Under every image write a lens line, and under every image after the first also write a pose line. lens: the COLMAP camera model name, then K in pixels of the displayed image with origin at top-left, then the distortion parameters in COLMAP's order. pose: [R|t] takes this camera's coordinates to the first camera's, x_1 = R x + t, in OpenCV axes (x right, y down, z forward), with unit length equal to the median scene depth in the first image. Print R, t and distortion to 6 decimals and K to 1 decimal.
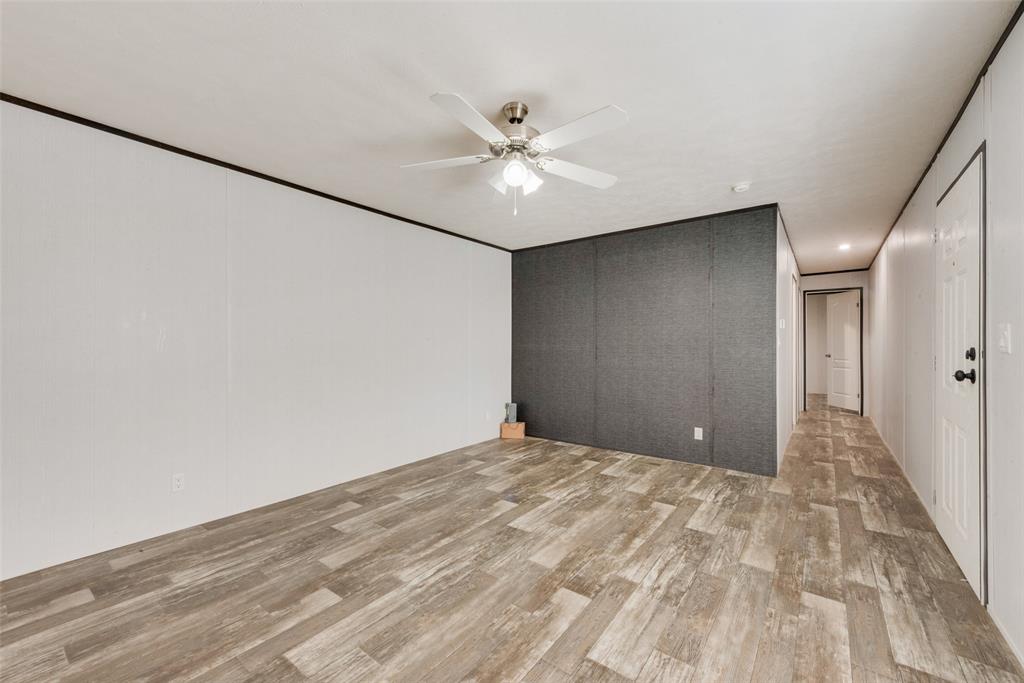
lens RADIAL K [[404.4, 0, 512.0], [0, 404.4, 341.5], [0, 0, 1]] dist [0.001054, -0.000376]
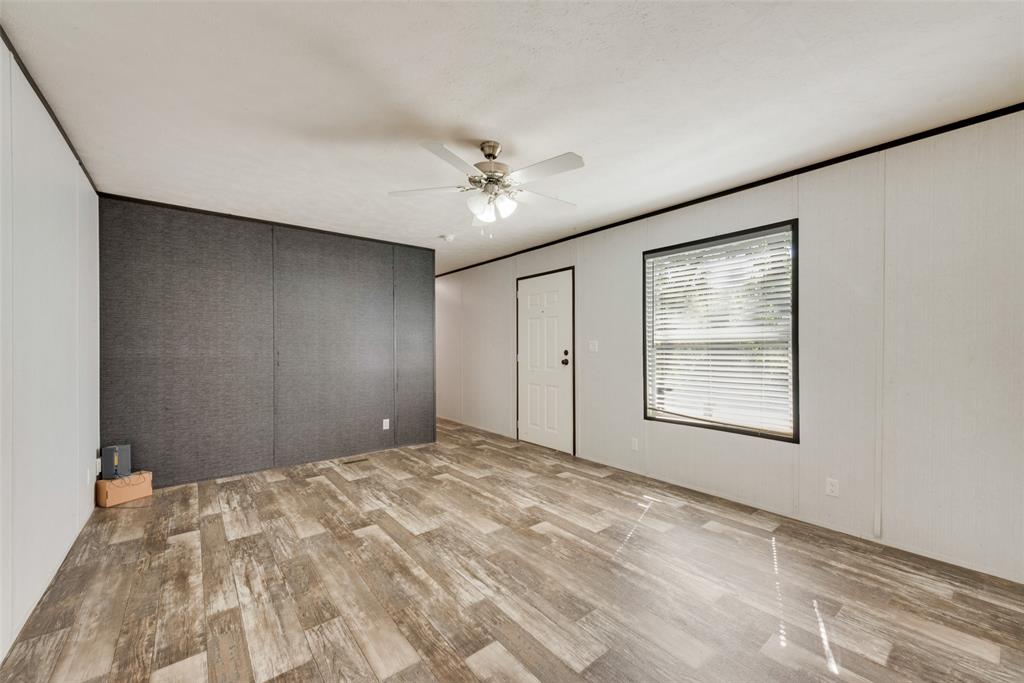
lens RADIAL K [[404.4, 0, 512.0], [0, 404.4, 341.5], [0, 0, 1]] dist [0.001054, -0.000376]
pose [[0.239325, 0.013533, 0.970845, -1.174285], [-0.003316, 0.999908, -0.013121, 0.001655], [-0.970934, -0.000080, 0.239348, 0.704838]]
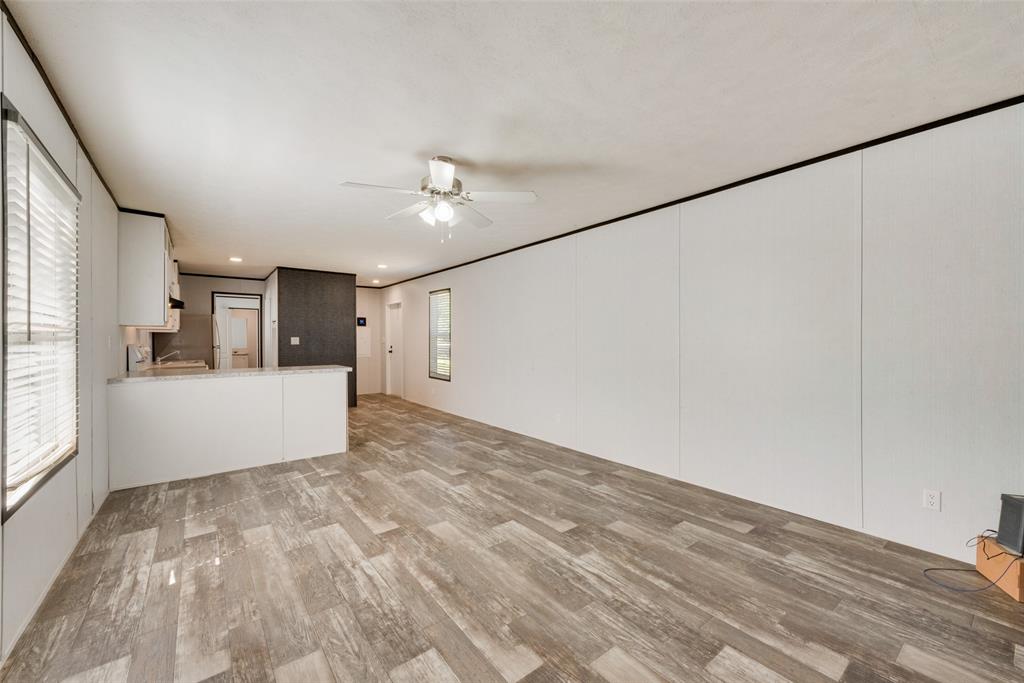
lens RADIAL K [[404.4, 0, 512.0], [0, 404.4, 341.5], [0, 0, 1]] dist [0.001054, -0.000376]
pose [[-0.253920, -0.000747, -0.967225, 1.259230], [0.004319, 0.999989, -0.001907, 0.008507], [0.967216, -0.004662, -0.253914, 1.631716]]
